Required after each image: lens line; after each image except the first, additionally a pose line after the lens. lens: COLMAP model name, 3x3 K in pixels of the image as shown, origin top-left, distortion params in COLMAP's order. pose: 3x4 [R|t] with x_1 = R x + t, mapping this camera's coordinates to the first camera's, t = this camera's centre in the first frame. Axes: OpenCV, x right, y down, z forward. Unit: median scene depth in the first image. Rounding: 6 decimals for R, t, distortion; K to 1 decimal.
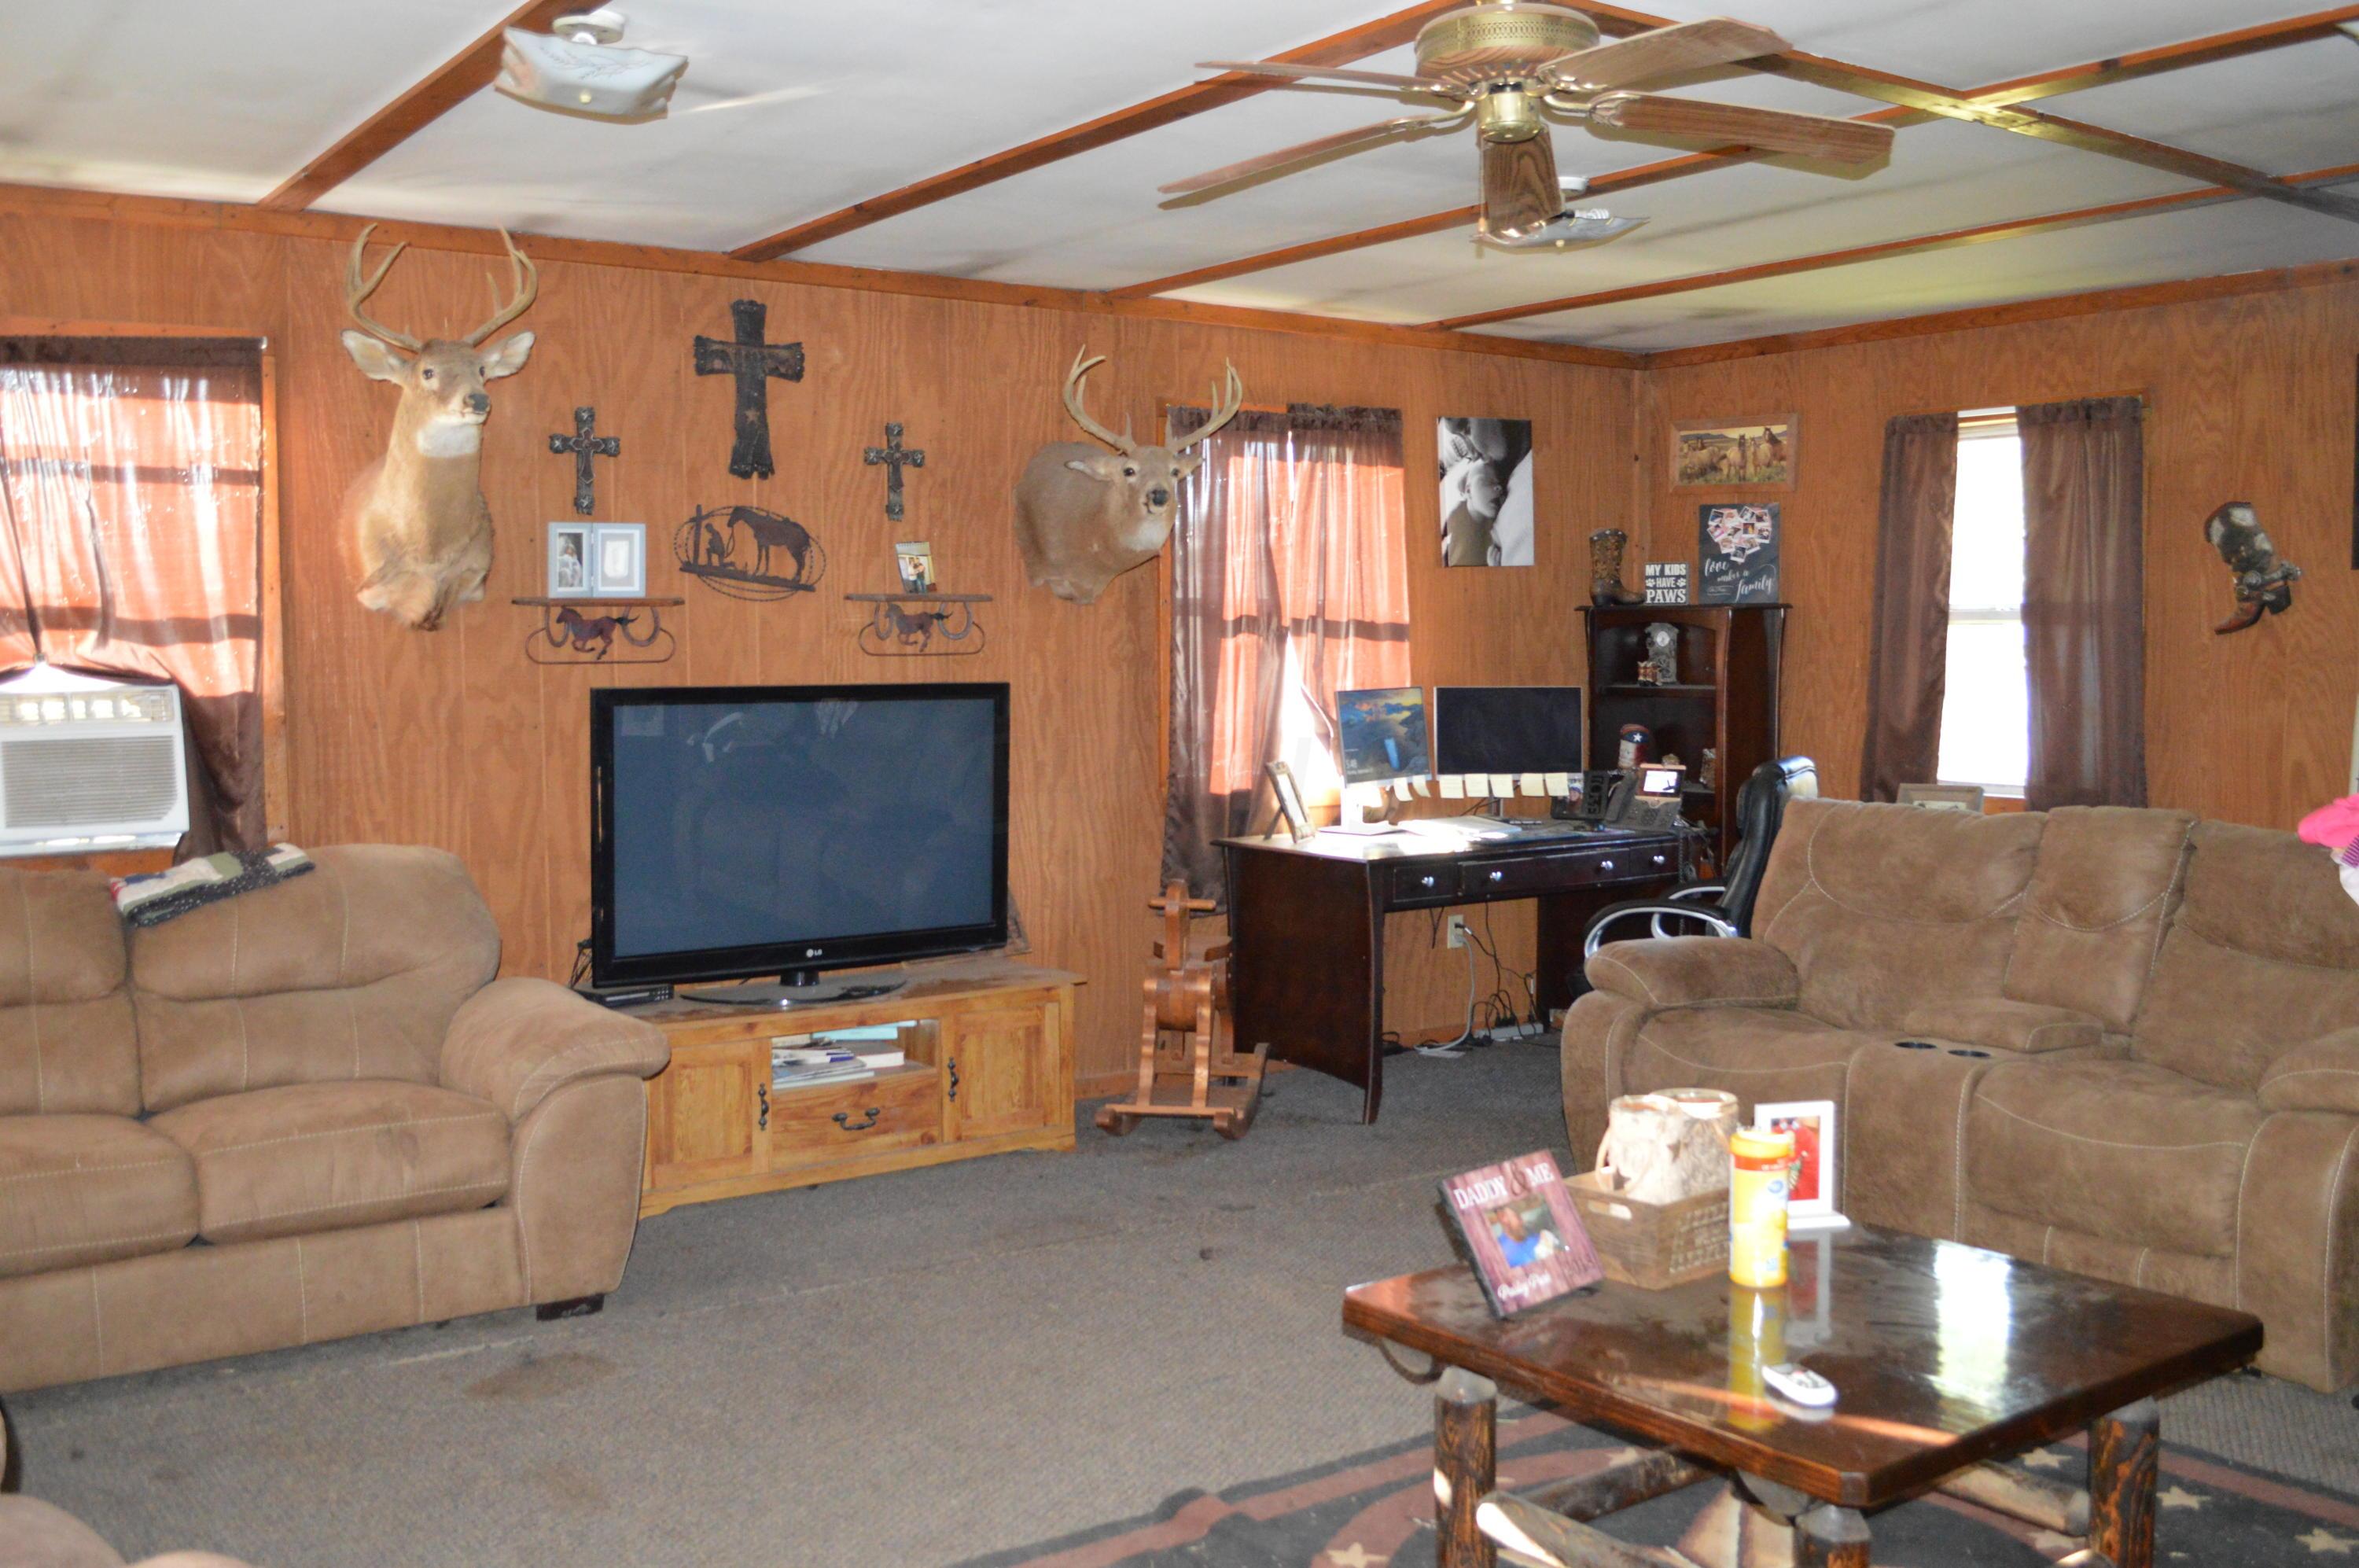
lens RADIAL K [[2250.5, 0, 1179.5], [0, 2250.5, 784.0], [0, 0, 1]] dist [-0.007680, -0.004476]
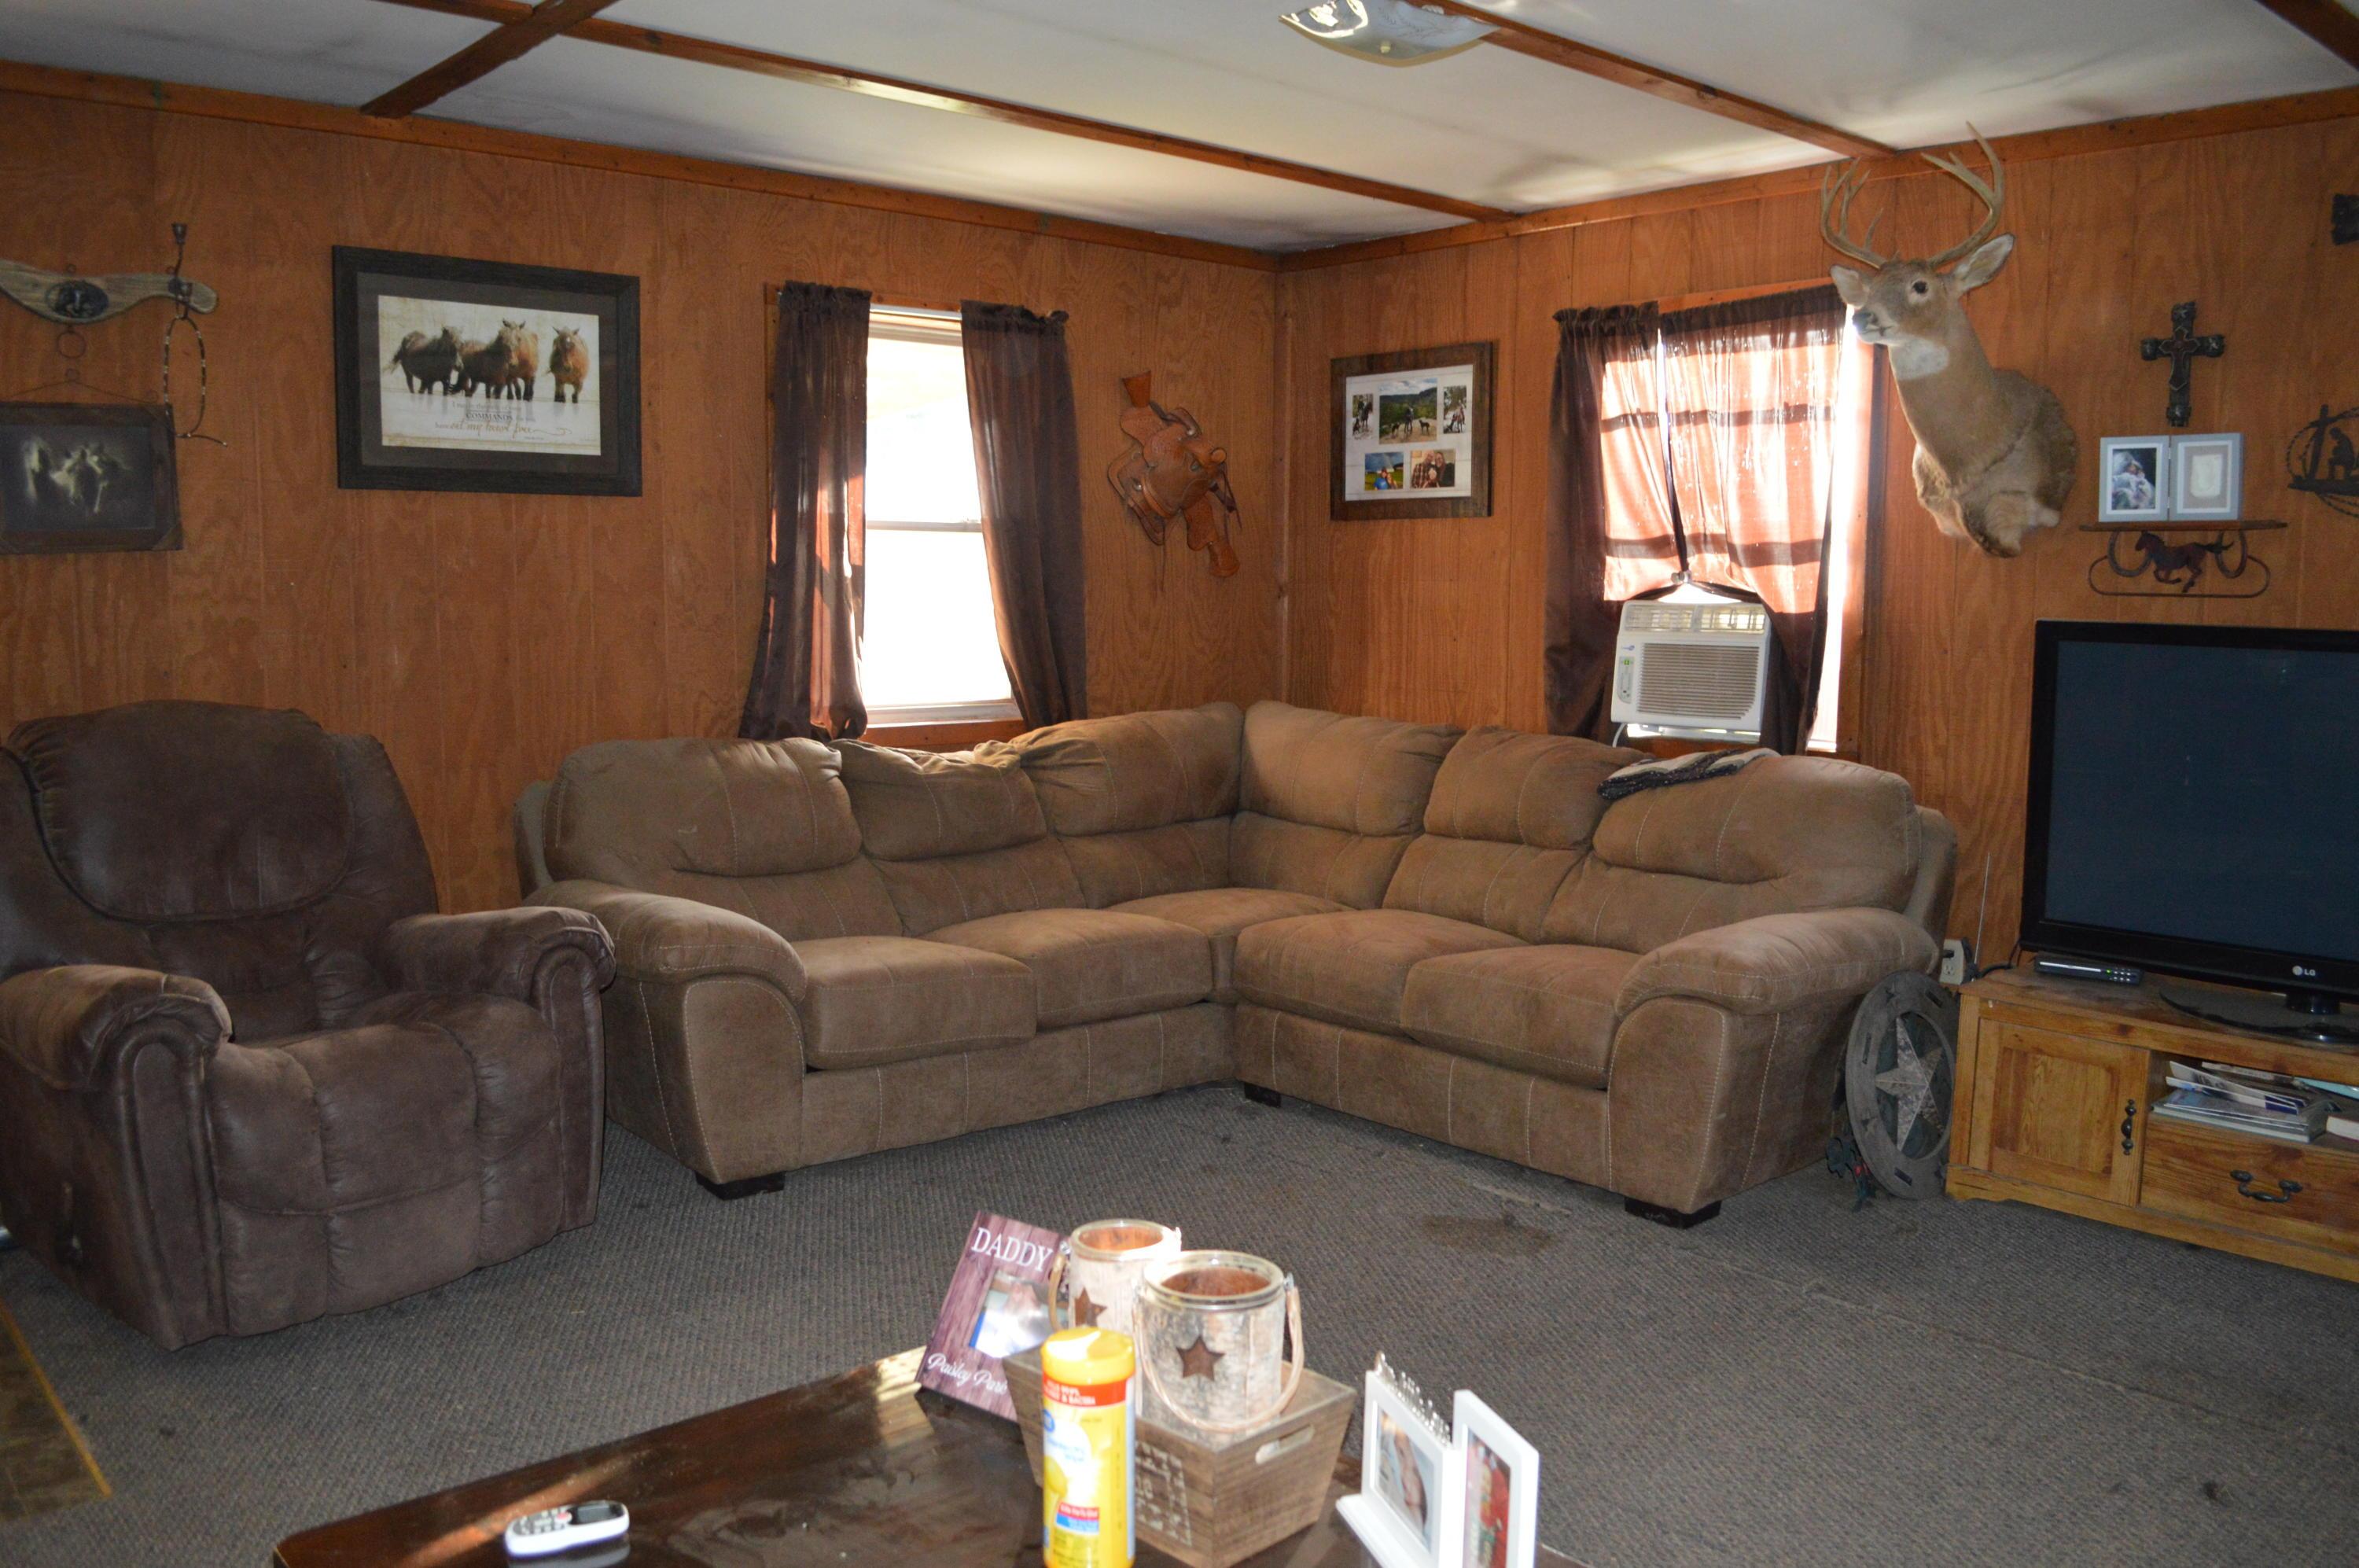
lens RADIAL K [[1897.9, 0, 1190.6], [0, 1897.9, 810.7], [0, 0, 1]] dist [-0.077588, 0.008443]
pose [[0.117526, 0.127246, -0.984884, 0.432957], [-0.075759, 0.990016, 0.118868, -0.028607], [0.990176, 0.060644, 0.125992, 0.549345]]
